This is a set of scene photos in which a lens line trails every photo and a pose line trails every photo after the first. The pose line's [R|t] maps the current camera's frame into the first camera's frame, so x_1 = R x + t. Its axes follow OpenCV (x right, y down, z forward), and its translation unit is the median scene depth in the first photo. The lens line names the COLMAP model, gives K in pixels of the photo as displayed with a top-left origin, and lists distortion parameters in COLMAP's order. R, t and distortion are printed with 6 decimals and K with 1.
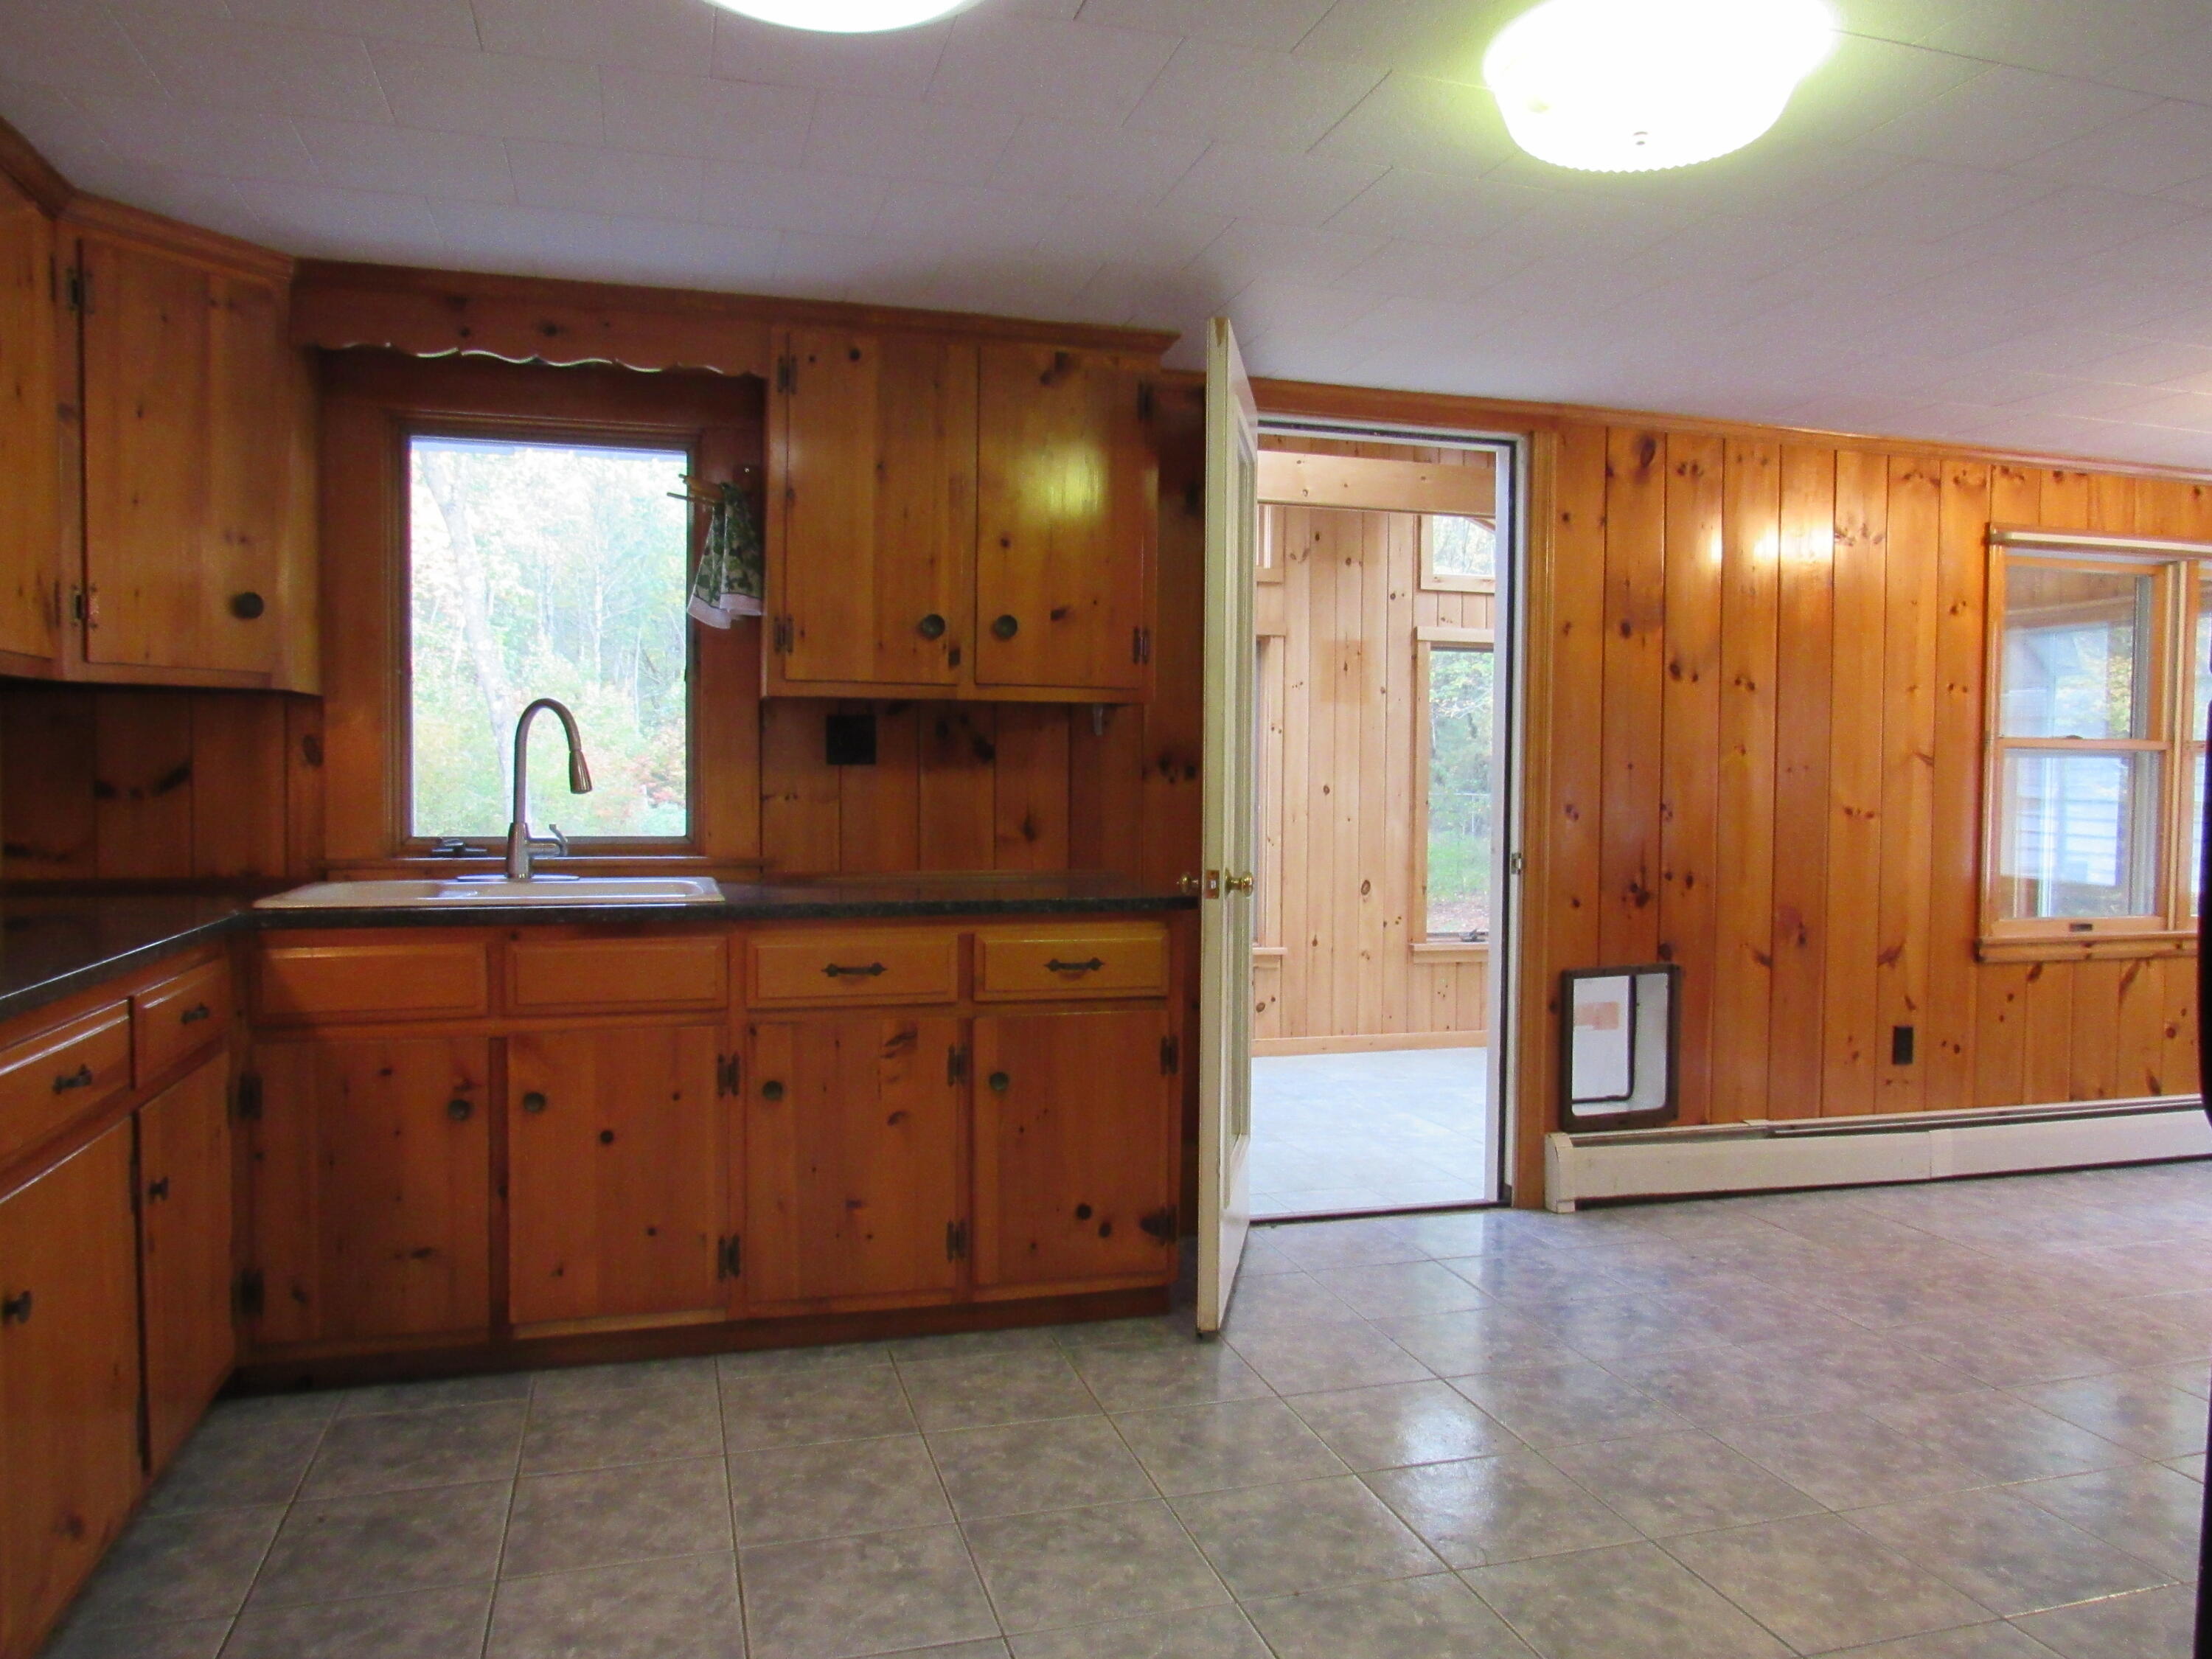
lens RADIAL K [[1582.2, 0, 1107.5], [0, 1582.2, 833.6], [0, 0, 1]] dist [-0.030029, -0.002054]
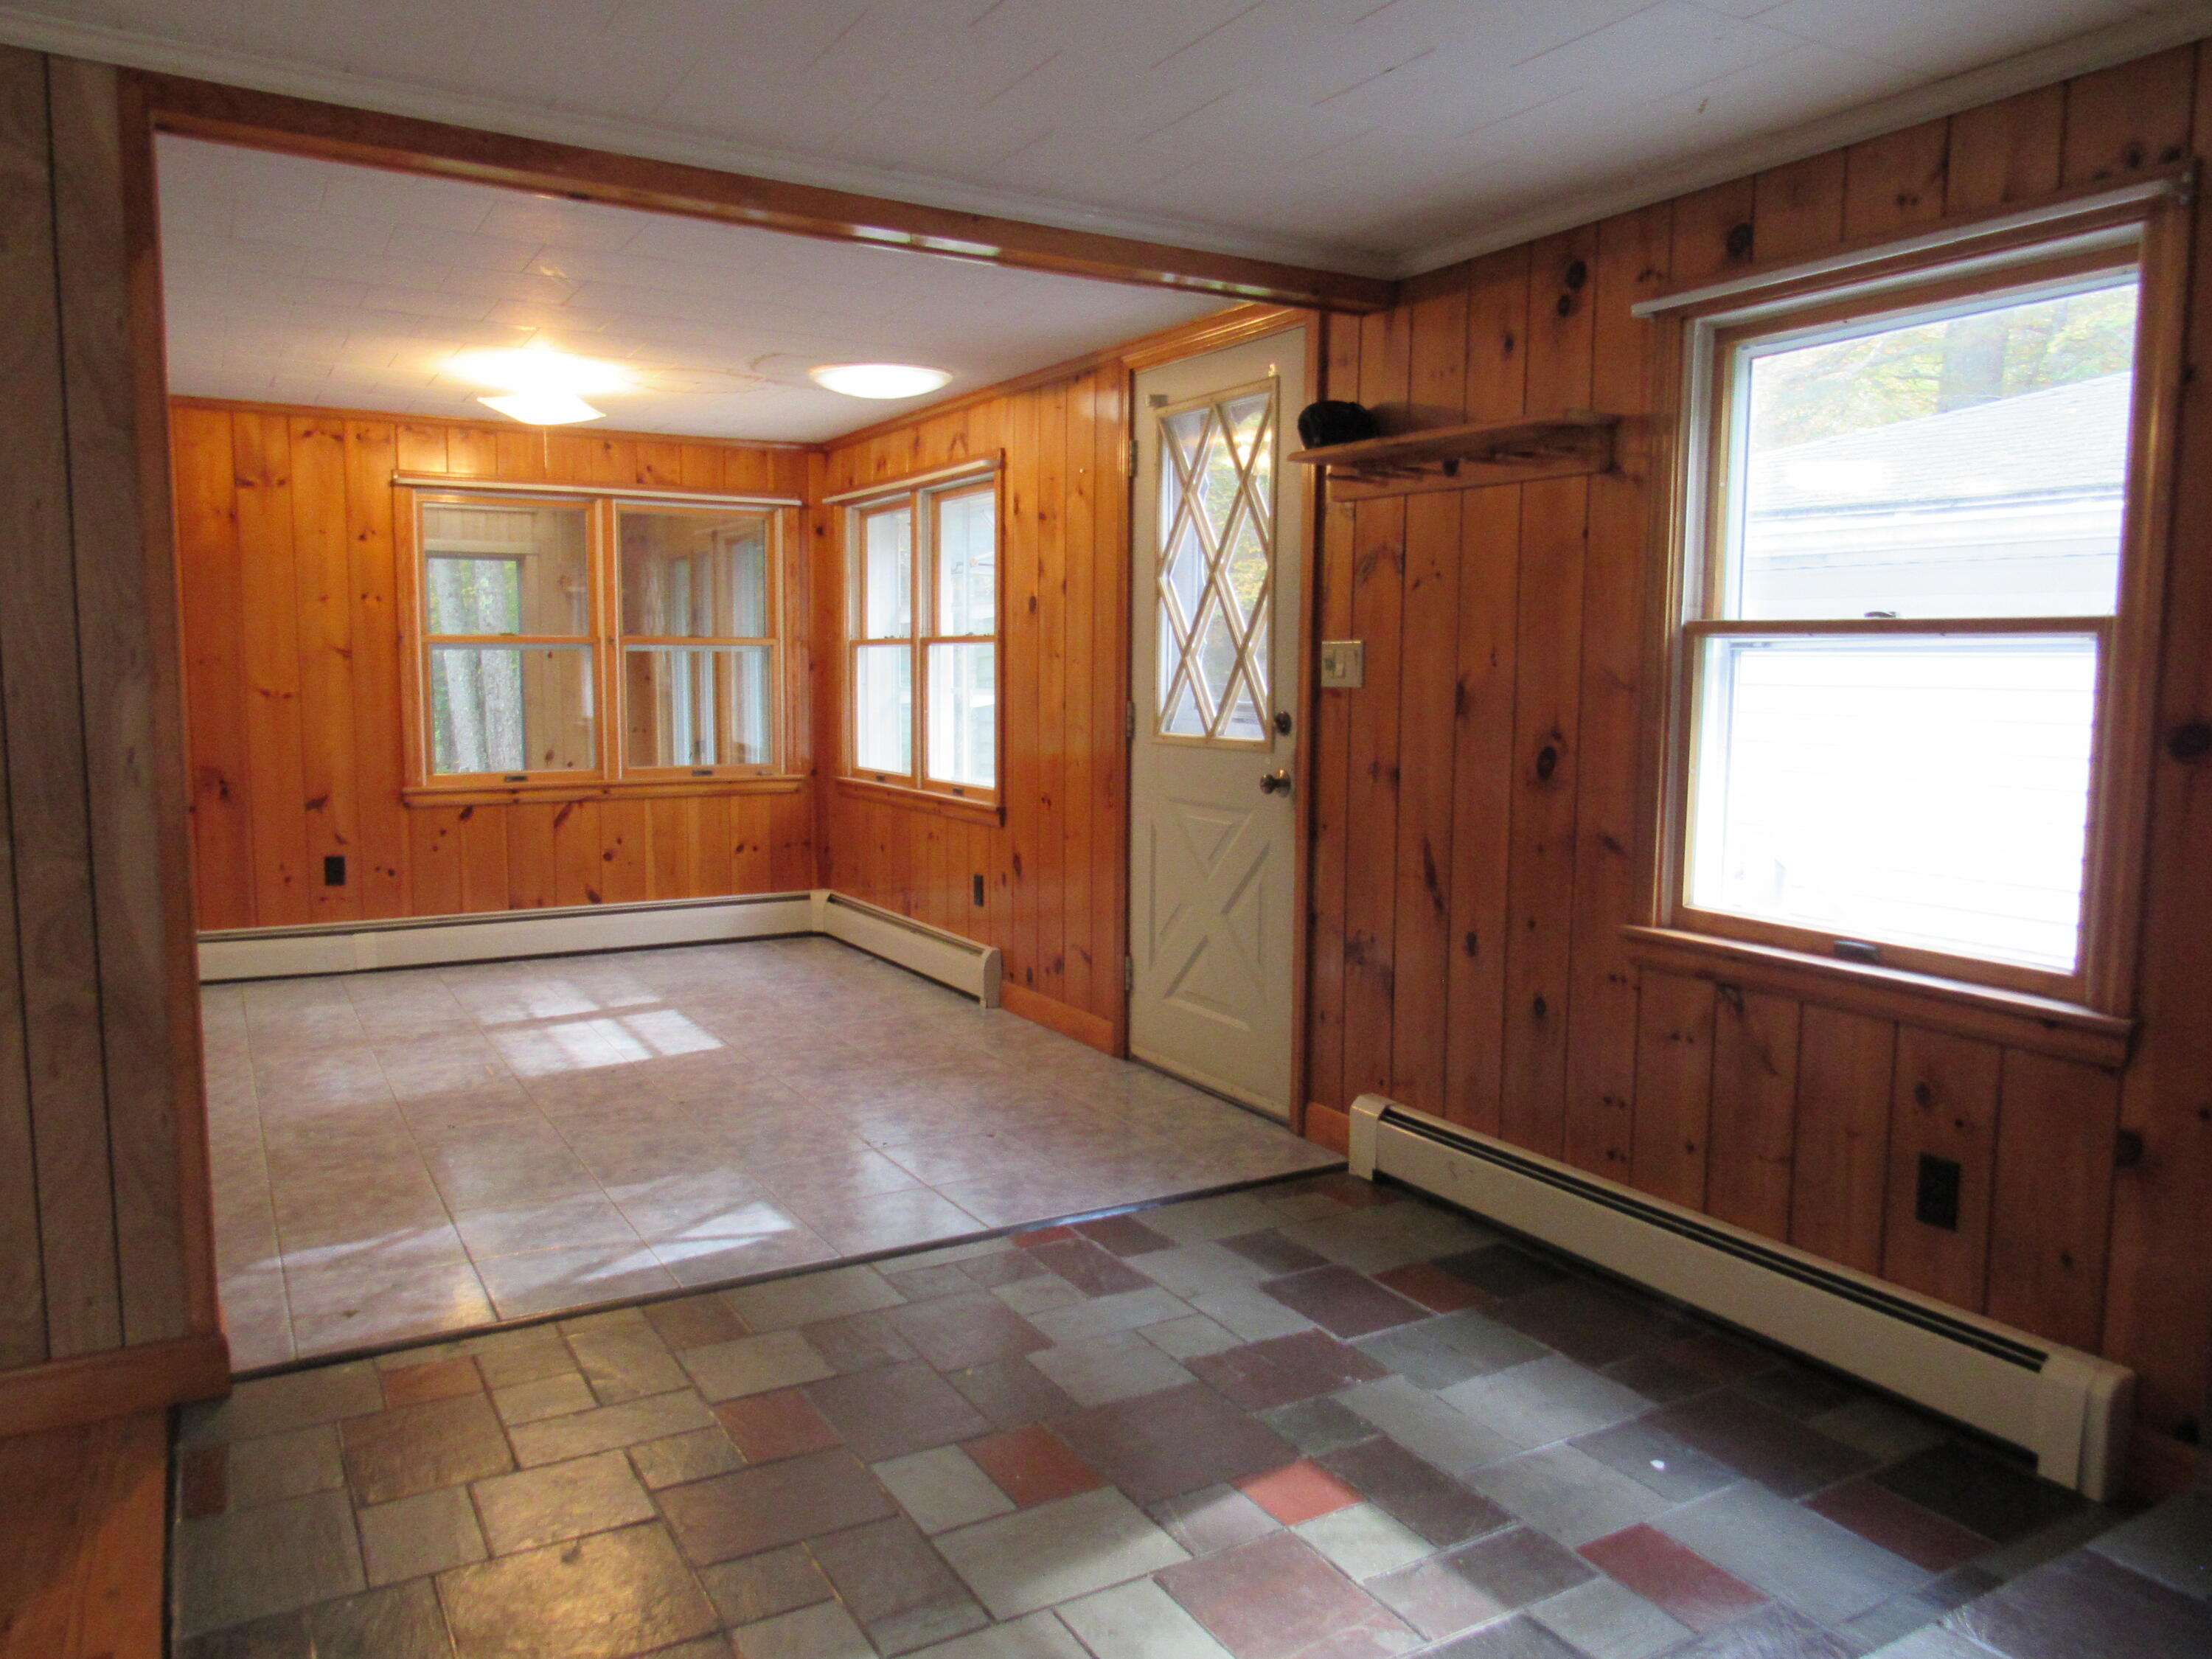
lens RADIAL K [[1582.2, 0, 1103.8], [0, 1582.2, 827.9], [0, 0, 1]] dist [-0.030029, -0.002054]
pose [[0.971365, -0.028962, 0.235820, 0.821212], [0.010394, 0.996773, 0.079602, 0.000566], [-0.237364, -0.074872, 0.968531, -0.425527]]
